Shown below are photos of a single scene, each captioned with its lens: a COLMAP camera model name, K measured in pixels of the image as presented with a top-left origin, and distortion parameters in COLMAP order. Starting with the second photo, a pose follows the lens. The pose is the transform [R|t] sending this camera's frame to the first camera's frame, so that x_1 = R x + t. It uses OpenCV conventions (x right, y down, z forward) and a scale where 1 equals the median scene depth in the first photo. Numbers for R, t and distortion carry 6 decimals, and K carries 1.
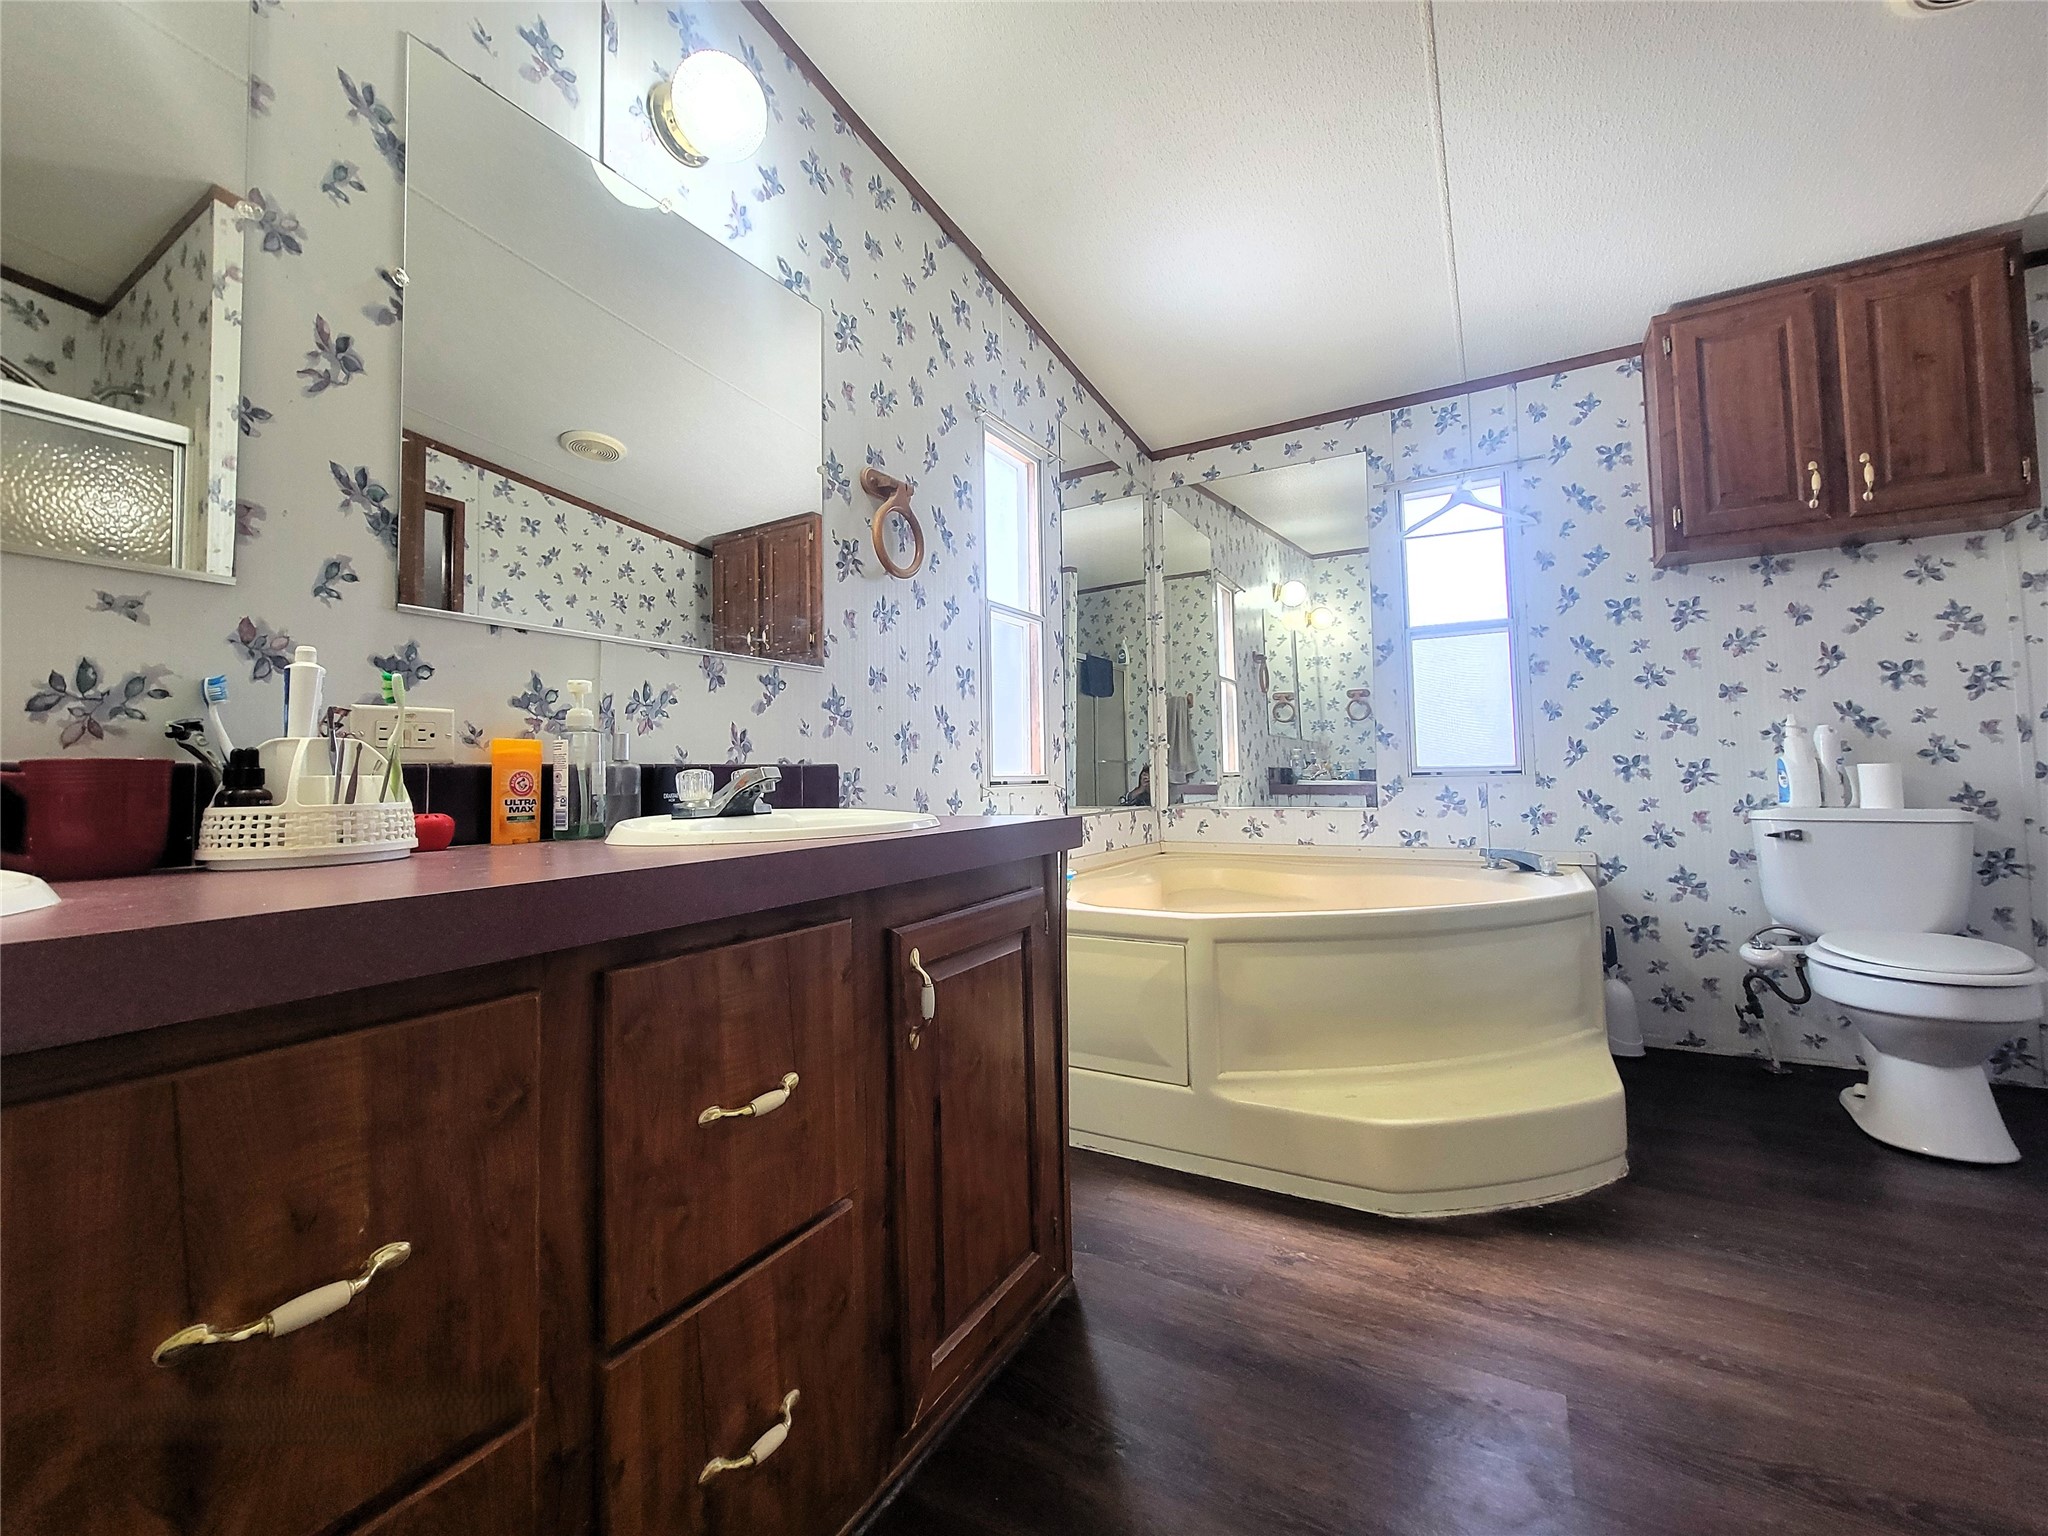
lens RADIAL K [[822.0, 0, 1021.8], [0, 822.0, 753.4], [0, 0, 1]] dist [0.001528, 0.001512]
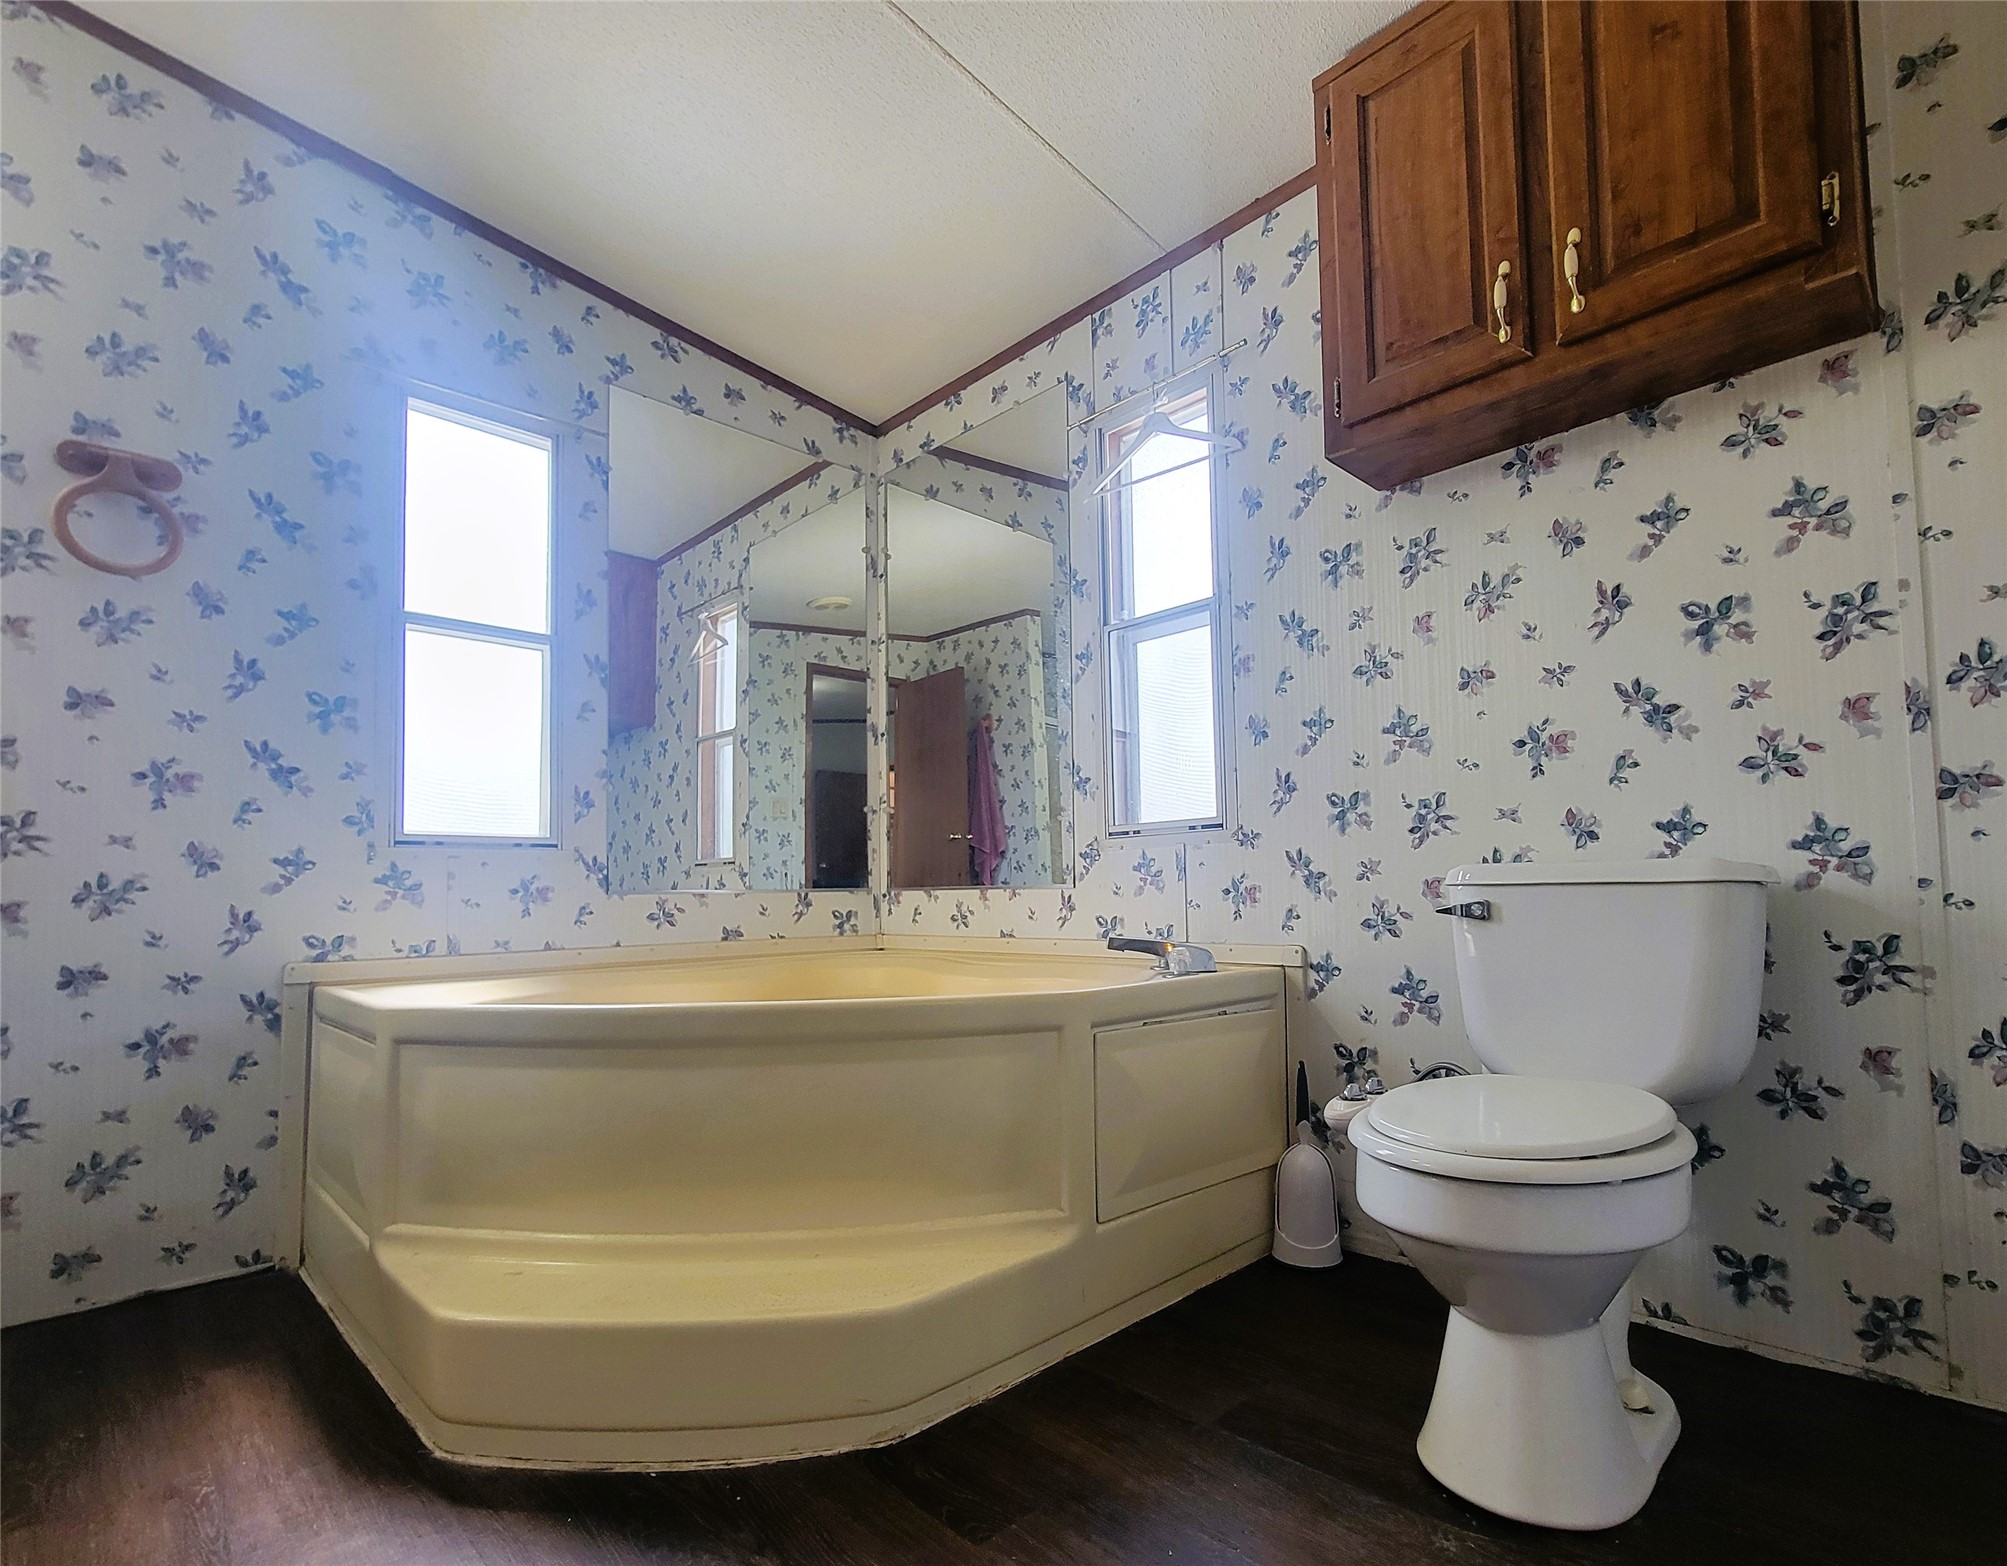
lens RADIAL K [[953.8, 0, 1031.8], [0, 953.8, 865.1], [0, 0, 1]] dist [0.001164, 0.001363]
pose [[0.968916, -0.007221, -0.247284, 0.783993], [0.008226, 0.999962, 0.003032, 0.061347], [0.247253, -0.004972, 0.968938, 0.263774]]
